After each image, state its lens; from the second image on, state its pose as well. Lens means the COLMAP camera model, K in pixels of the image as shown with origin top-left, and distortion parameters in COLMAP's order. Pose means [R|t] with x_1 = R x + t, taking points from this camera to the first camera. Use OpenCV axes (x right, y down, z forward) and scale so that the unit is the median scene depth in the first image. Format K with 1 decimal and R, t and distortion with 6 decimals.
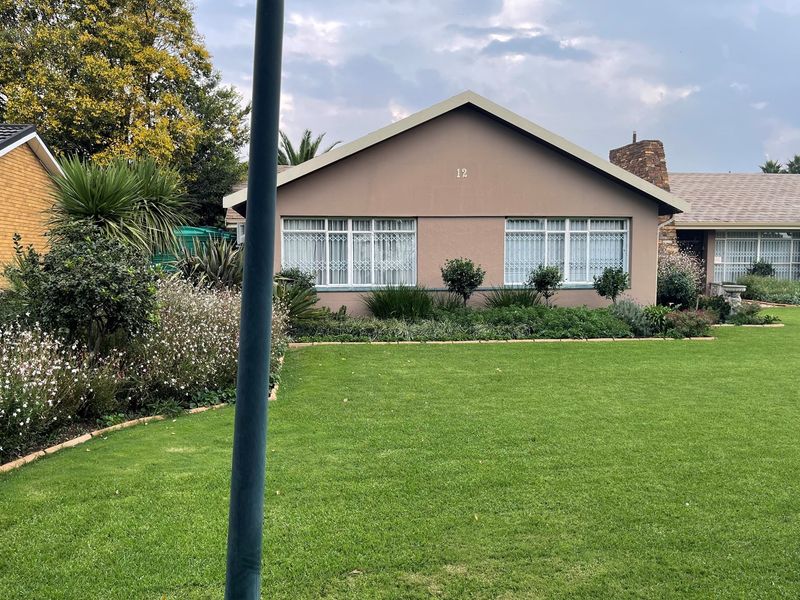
lens RADIAL K [[677.6, 0, 396.5], [0, 677.6, 307.2], [0, 0, 1]] dist [0.063758, -0.074505]
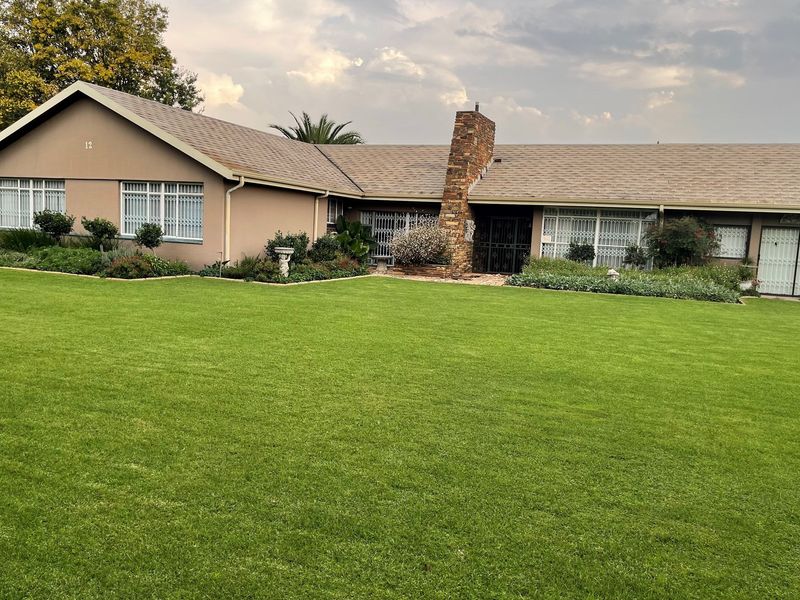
lens RADIAL K [[677.6, 0, 395.3], [0, 677.6, 302.6], [0, 0, 1]] dist [0.063758, -0.074505]
pose [[0.854562, 0.099382, -0.509752, 1.223884], [-0.089959, 0.995009, 0.043179, -0.007386], [0.511499, 0.008957, 0.859237, 0.166407]]
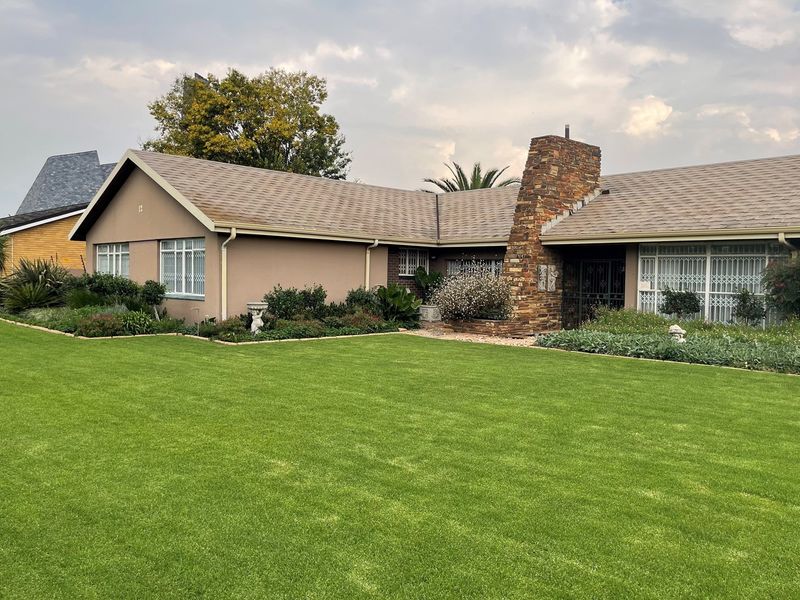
lens RADIAL K [[677.6, 0, 403.0], [0, 677.6, 293.6], [0, 0, 1]] dist [0.063758, -0.074505]
pose [[0.576683, 0.031778, -0.816349, 1.432961], [-0.081284, 0.996517, -0.018629, -0.043503], [0.812914, 0.077099, 0.577258, 0.614428]]
